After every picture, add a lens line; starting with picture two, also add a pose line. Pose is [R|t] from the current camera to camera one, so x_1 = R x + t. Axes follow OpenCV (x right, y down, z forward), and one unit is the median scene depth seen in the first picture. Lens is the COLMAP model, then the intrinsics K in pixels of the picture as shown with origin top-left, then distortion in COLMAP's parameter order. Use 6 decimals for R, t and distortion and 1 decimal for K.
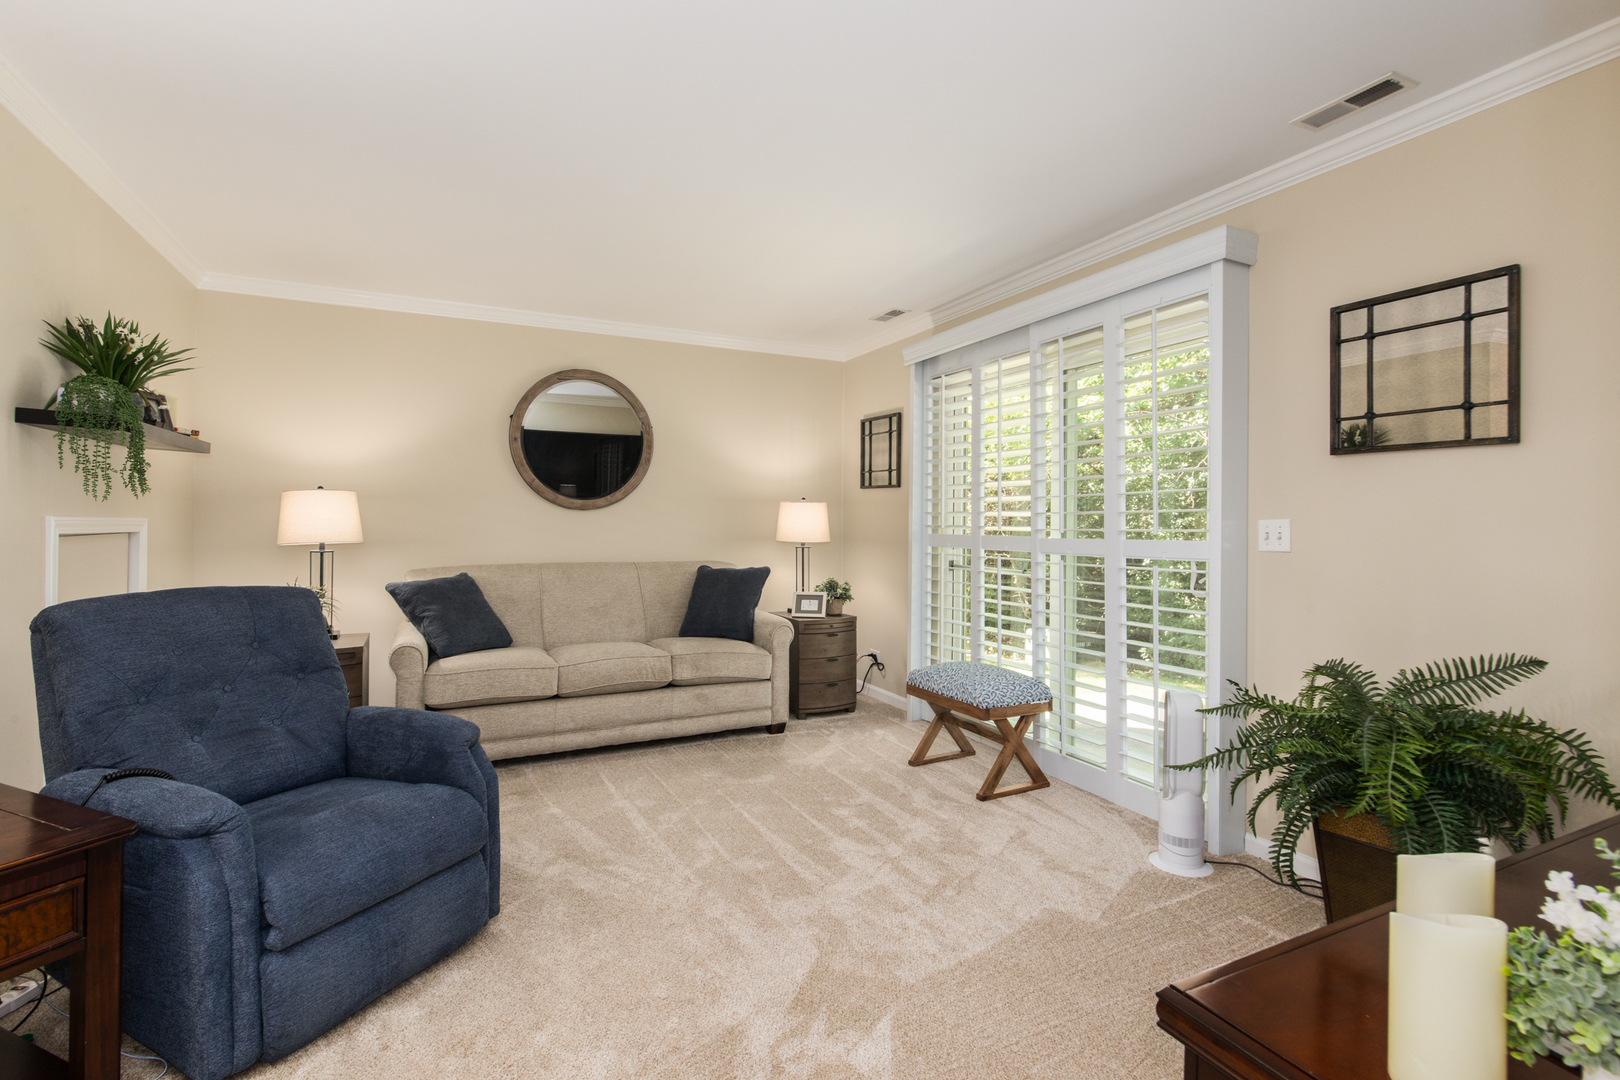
lens RADIAL K [[773.5, 0, 810.0], [0, 773.5, 540.0], [0, 0, 1]] dist [0.002479, 0.000347]
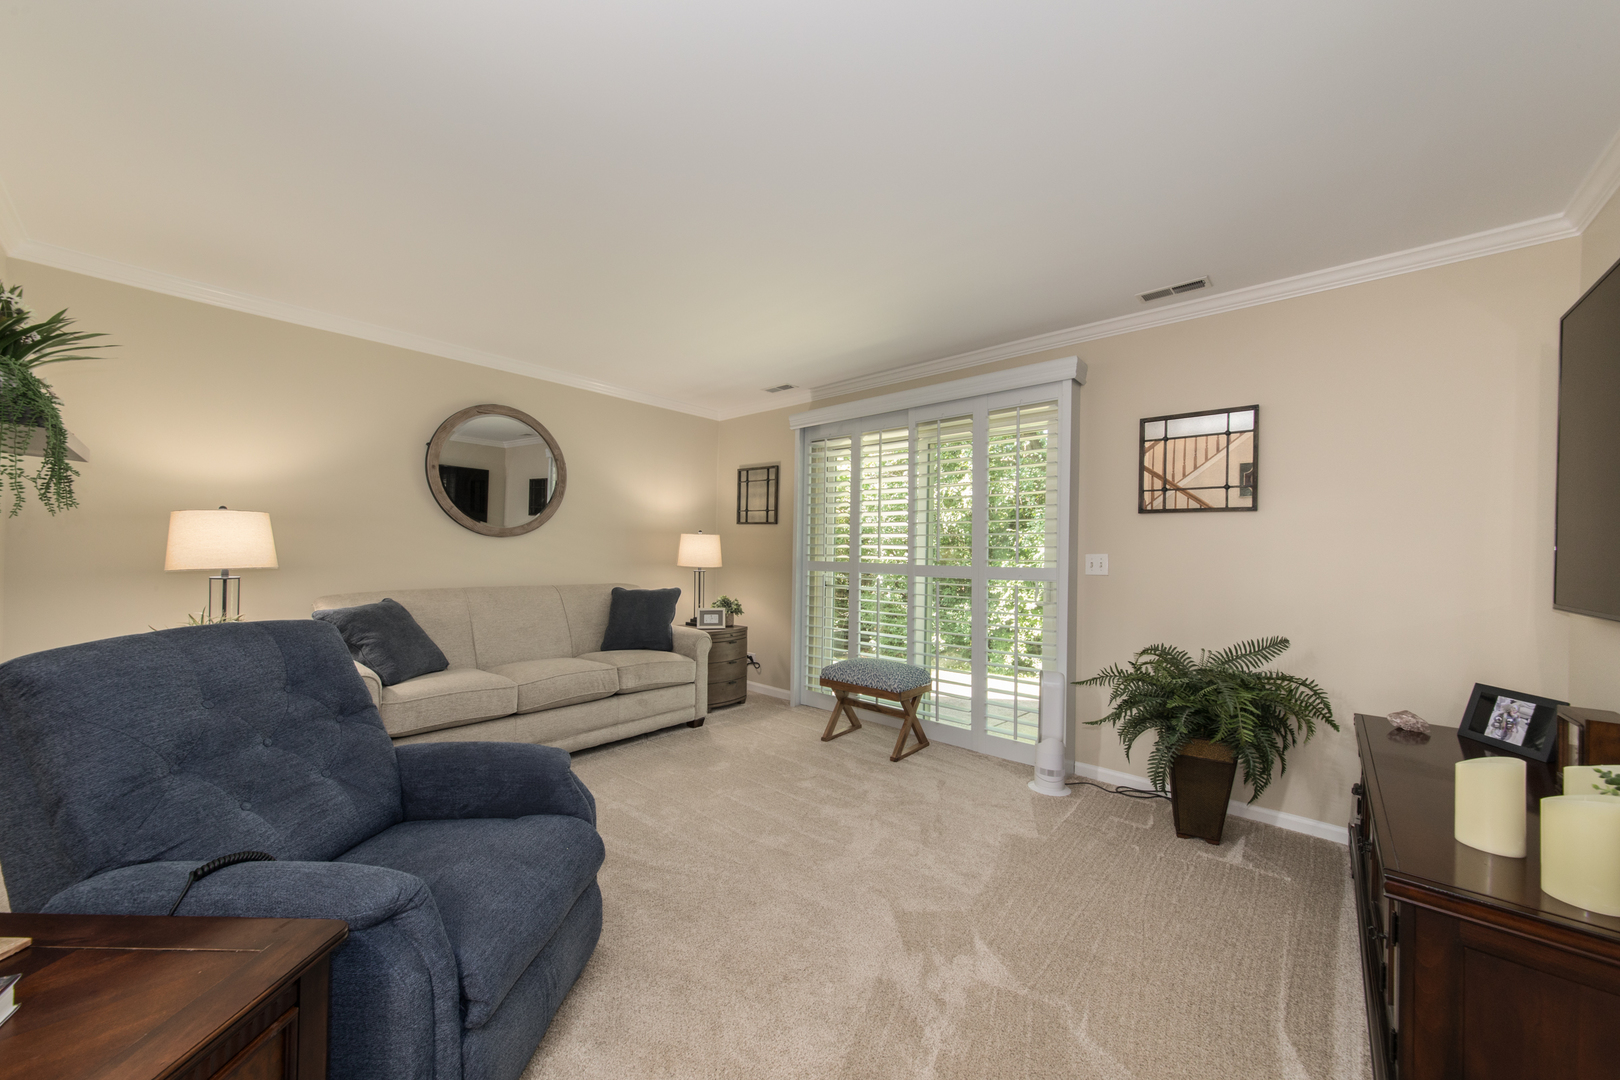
lens RADIAL K [[594.0, 0, 785.3], [0, 594.0, 568.3], [0, 0, 1]] dist [0.007359, 0.000059]
pose [[0.923986, -0.000668, 0.382425, -0.296350], [-0.002874, 0.999958, 0.008689, -0.004741], [-0.382415, -0.009128, 0.923946, 0.108259]]
